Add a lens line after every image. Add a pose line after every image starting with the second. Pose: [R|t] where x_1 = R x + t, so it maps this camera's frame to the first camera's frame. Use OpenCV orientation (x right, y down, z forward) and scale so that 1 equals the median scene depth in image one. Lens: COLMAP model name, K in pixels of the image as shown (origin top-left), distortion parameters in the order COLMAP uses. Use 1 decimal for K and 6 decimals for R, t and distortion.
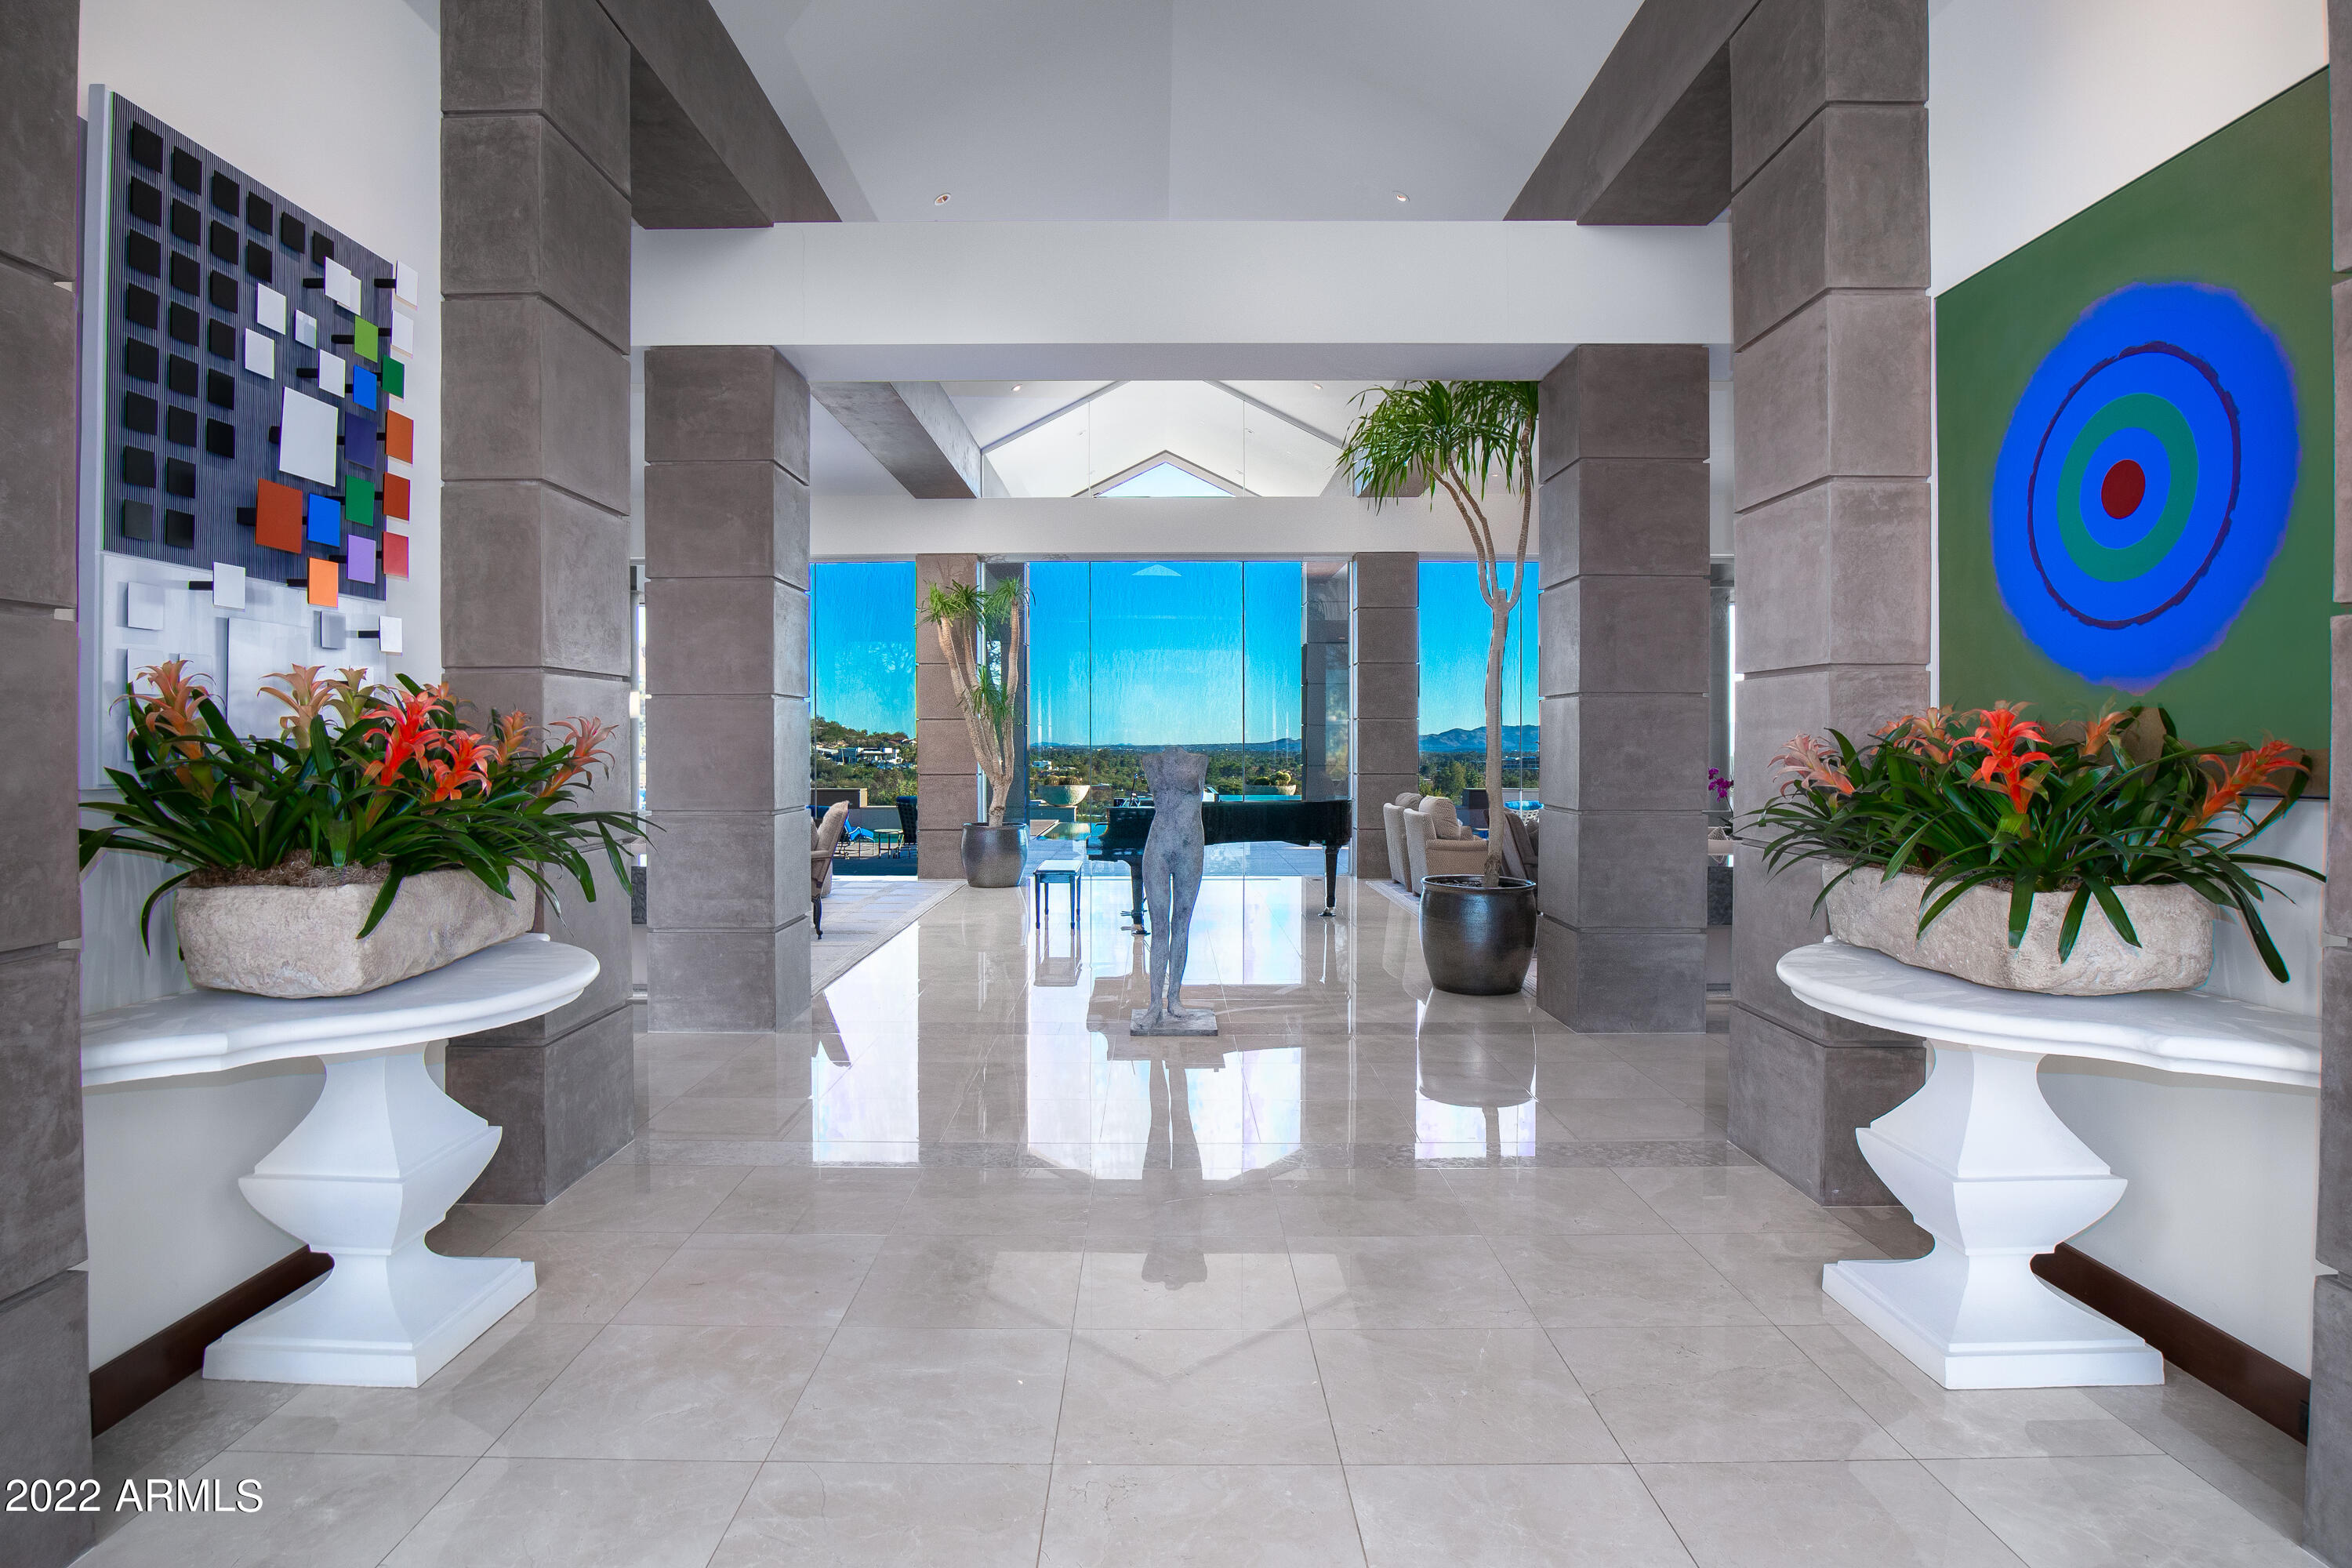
lens RADIAL K [[1201.0, 0, 1179.1], [0, 1201.0, 764.4], [0, 0, 1]] dist [-0.003417, 0.000247]
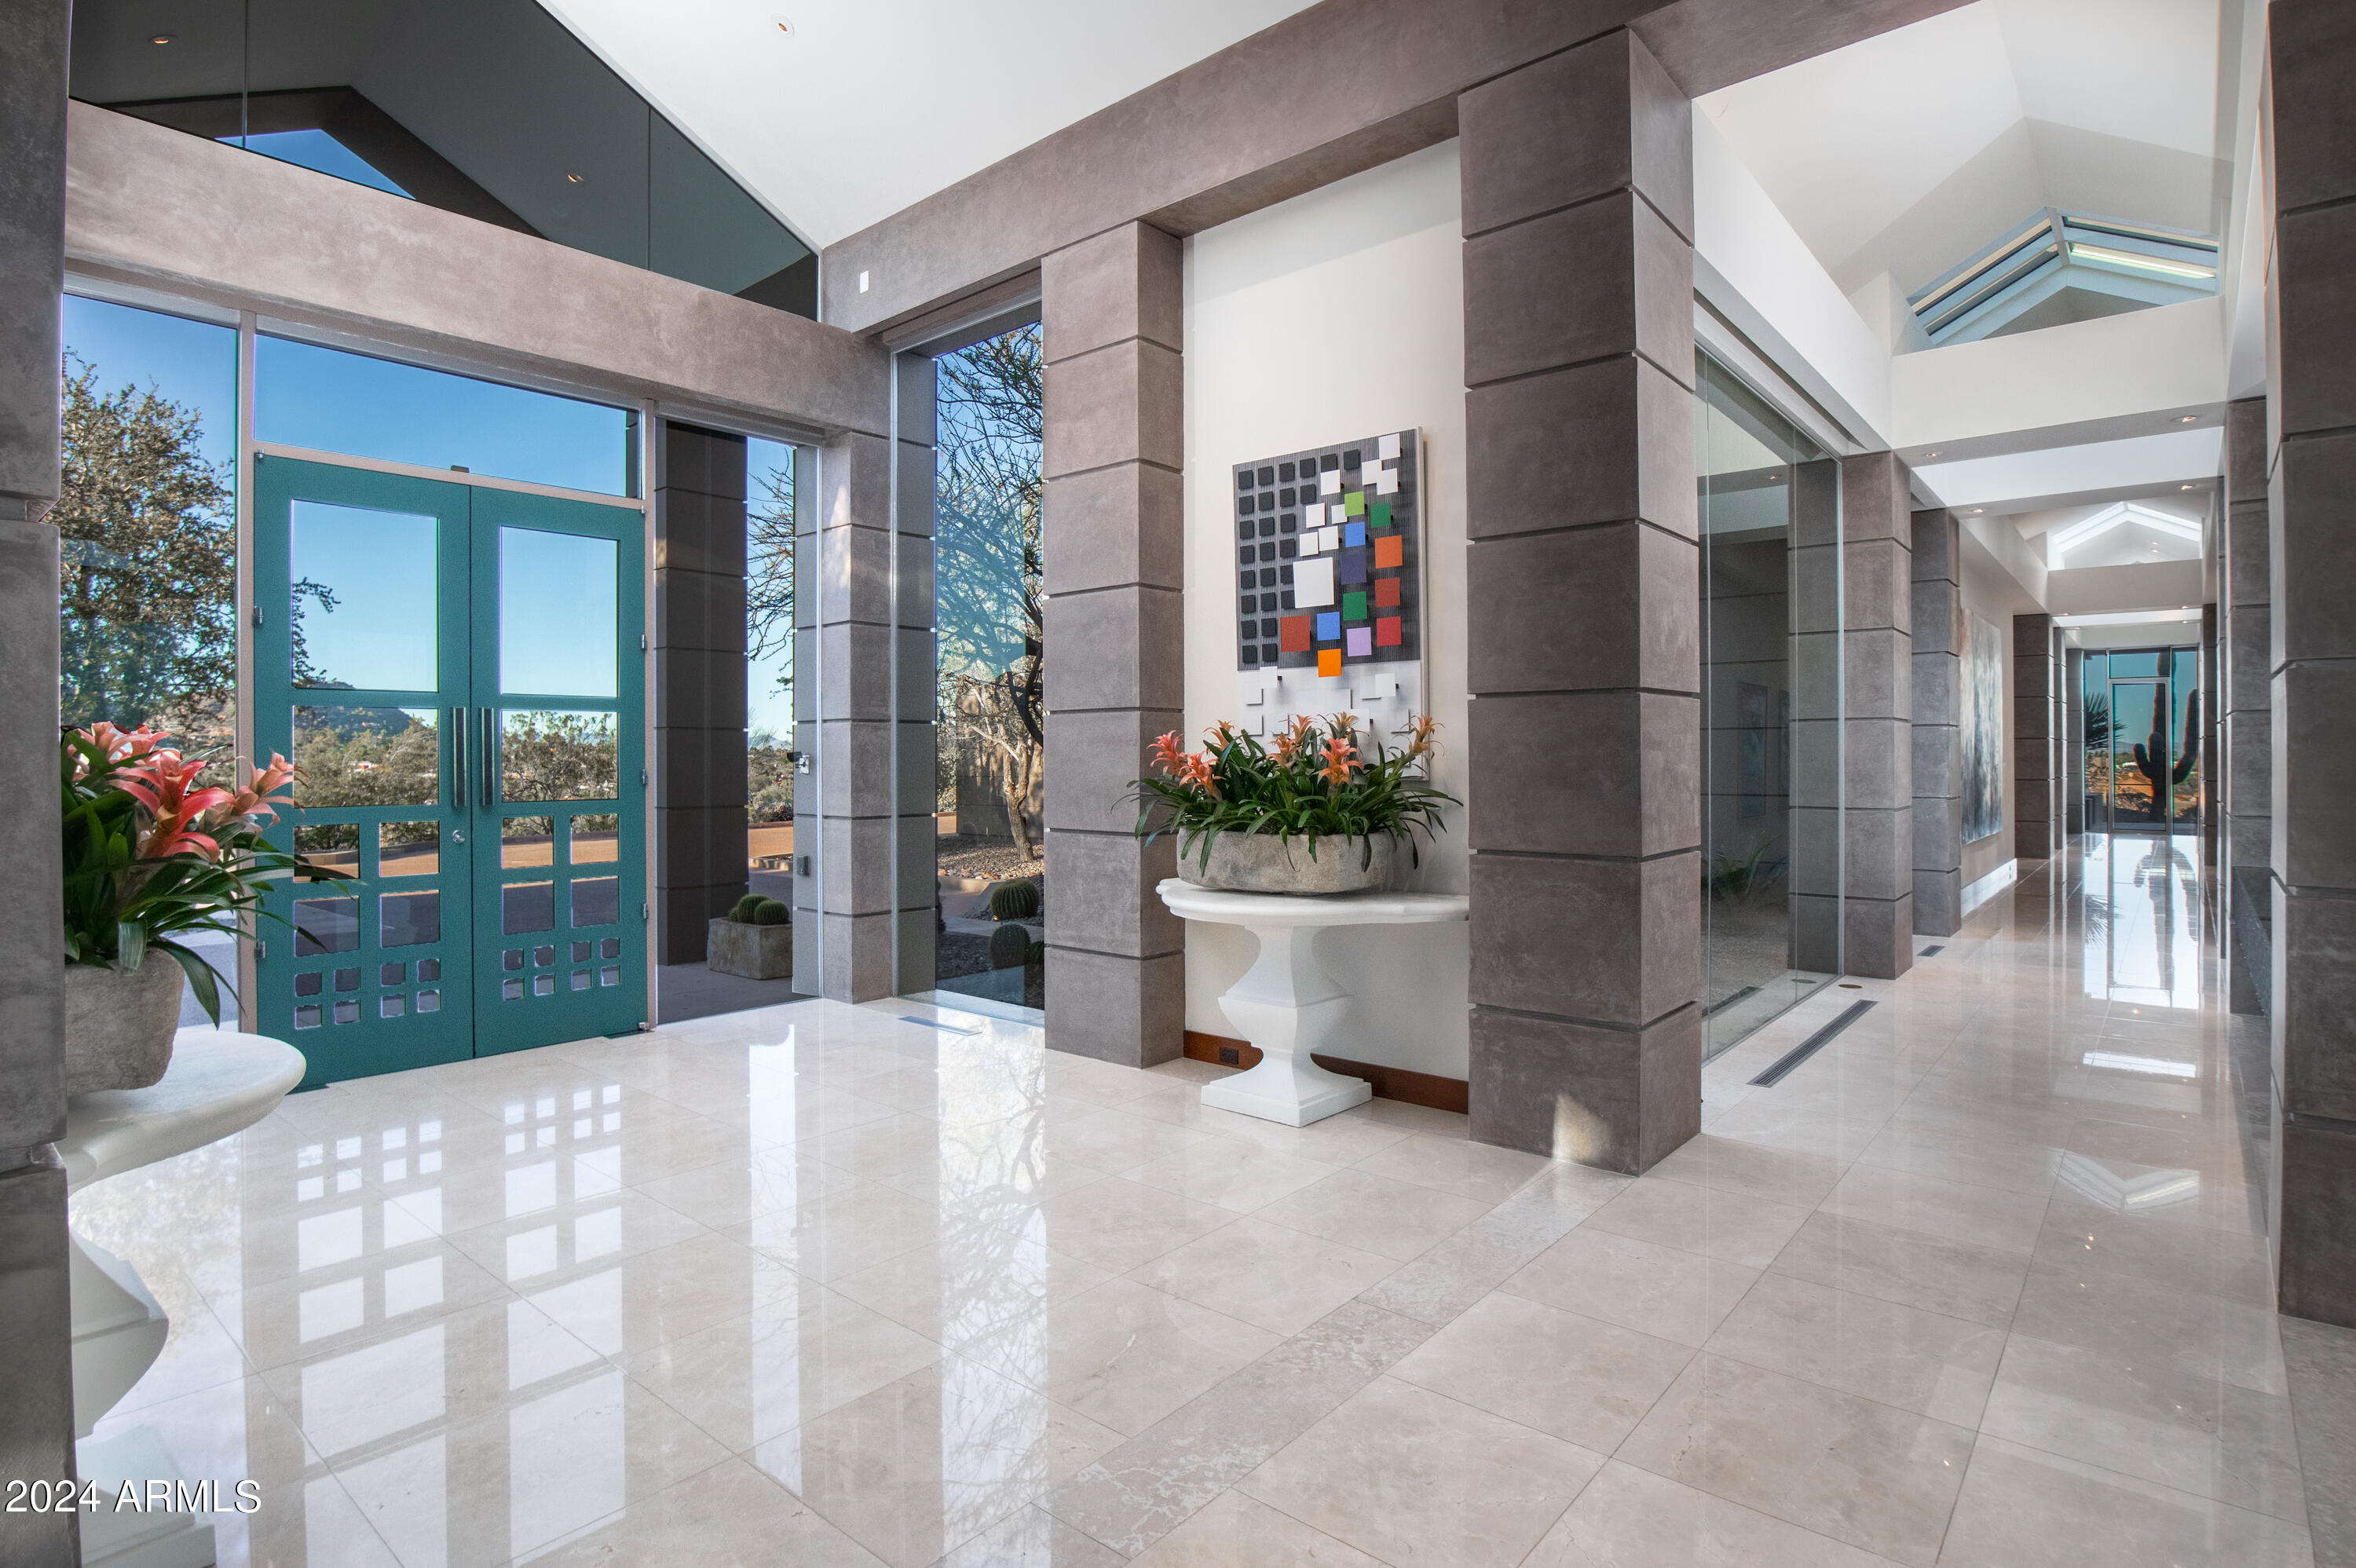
lens RADIAL K [[1202.9, 0, 1182.9], [0, 1202.9, 770.1], [0, 0, 1]] dist [-0.003417, 0.000247]
pose [[-0.641388, 0.005469, -0.767197, 0.776774], [-0.010935, 0.999808, 0.016269, -0.027015], [0.767139, 0.018824, -0.641205, 2.074103]]
